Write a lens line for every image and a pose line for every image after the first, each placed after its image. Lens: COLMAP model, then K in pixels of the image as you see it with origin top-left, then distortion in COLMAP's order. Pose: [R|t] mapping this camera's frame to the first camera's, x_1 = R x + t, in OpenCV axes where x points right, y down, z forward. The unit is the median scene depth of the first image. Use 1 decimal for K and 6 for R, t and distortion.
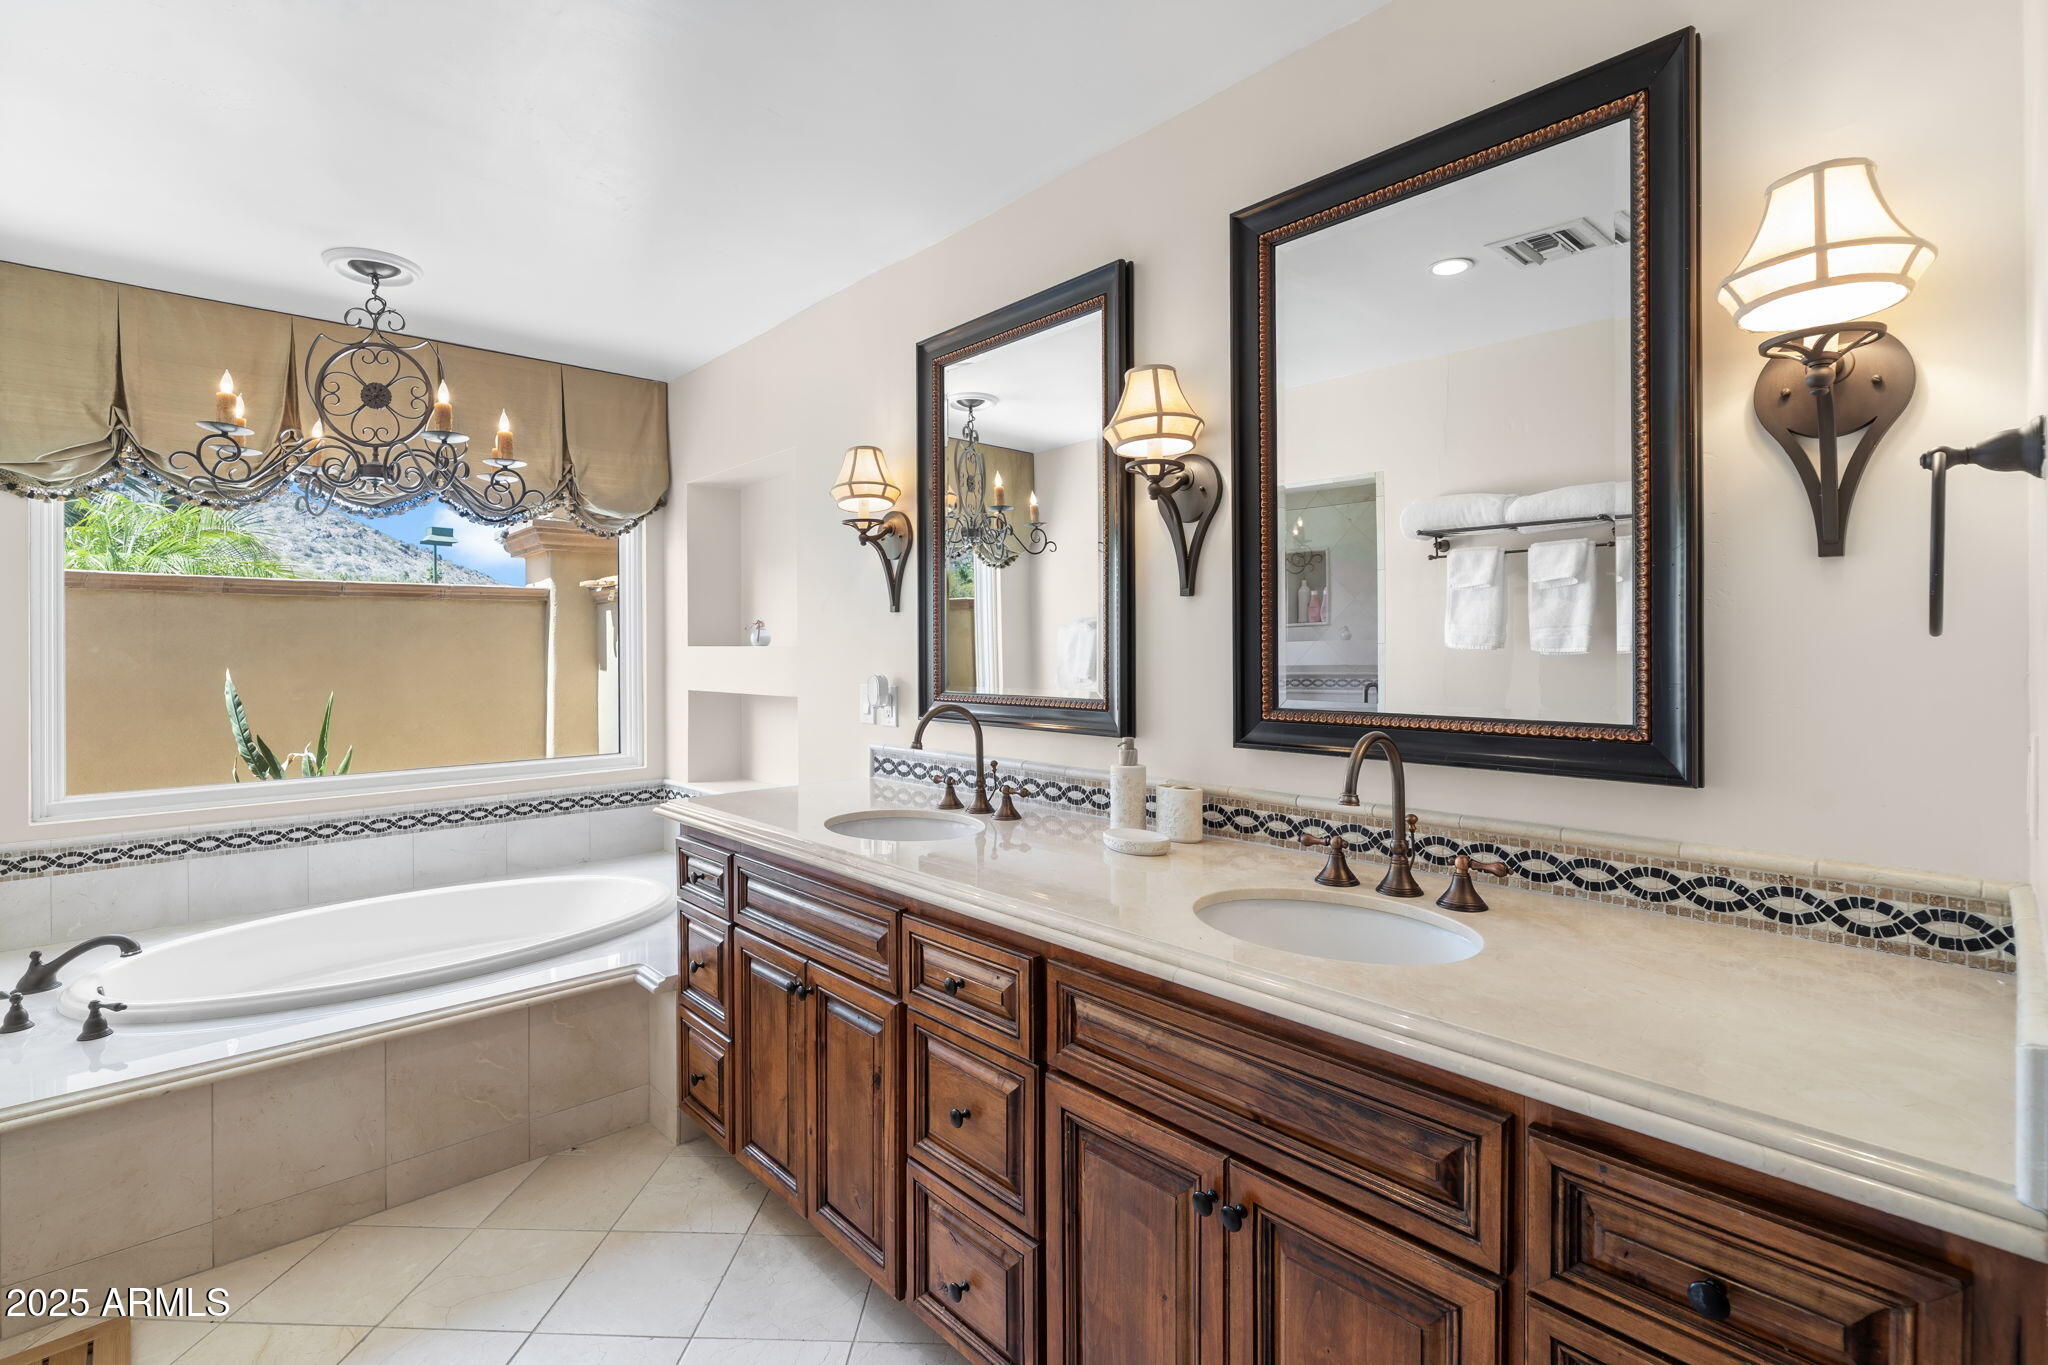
lens RADIAL K [[925.2, 0, 1019.5], [0, 925.2, 663.4], [0, 0, 1]] dist [-0.003387, -0.000588]
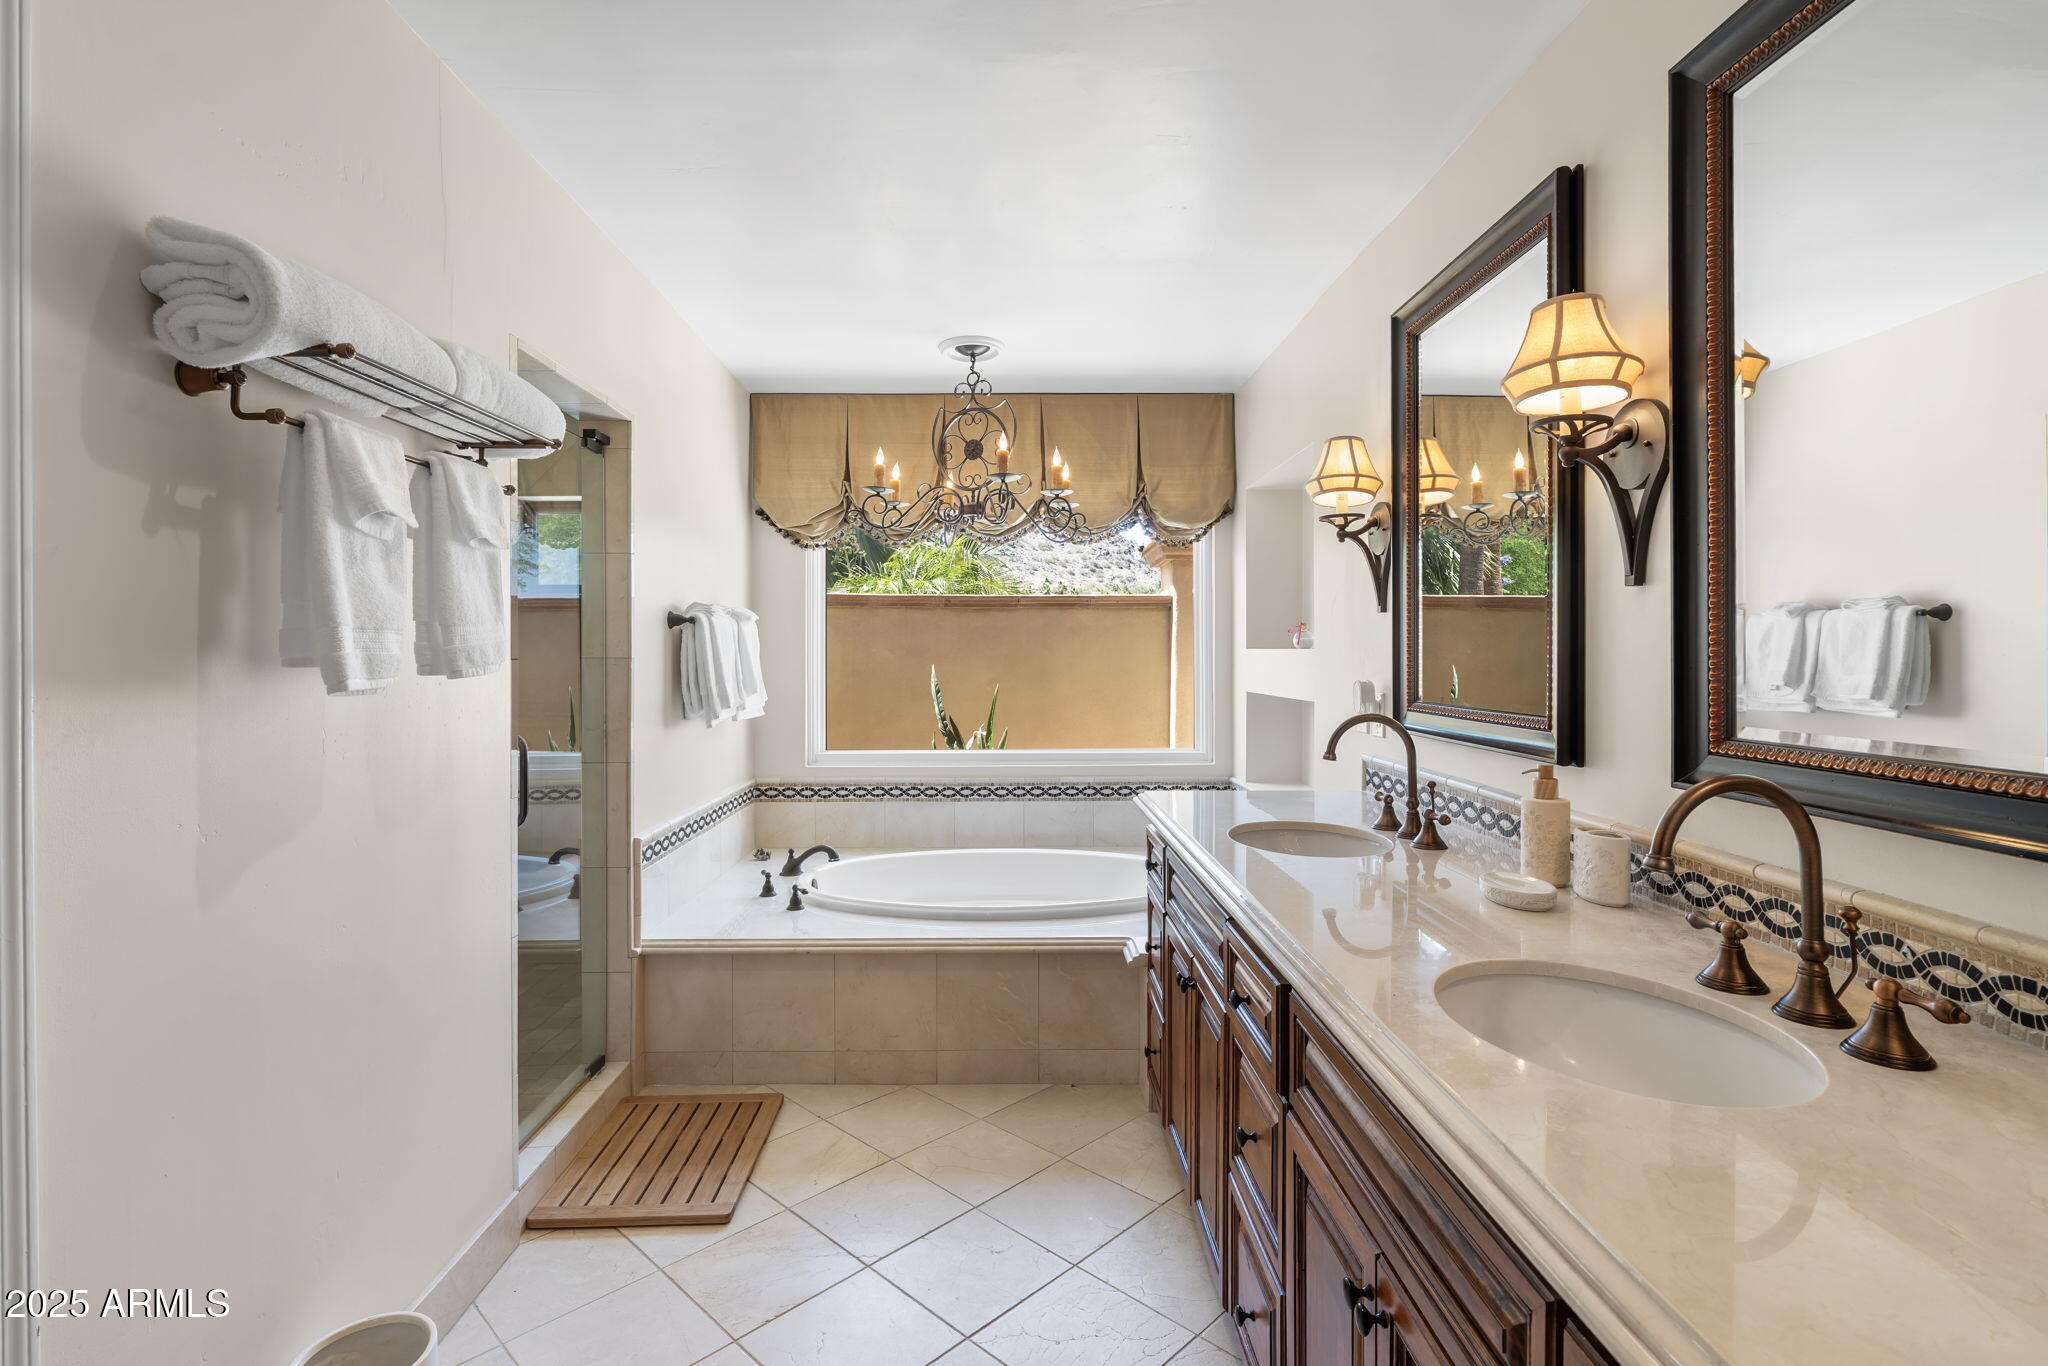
lens RADIAL K [[970.7, 0, 1023.7], [0, 970.7, 669.5], [0, 0, 1]] dist [-0.012301, 0.002696]
pose [[0.751098, 0.017745, -0.659953, 0.245919], [-0.015643, 0.999836, 0.009079, -0.002164], [0.660006, 0.003504, 0.751252, 0.050436]]
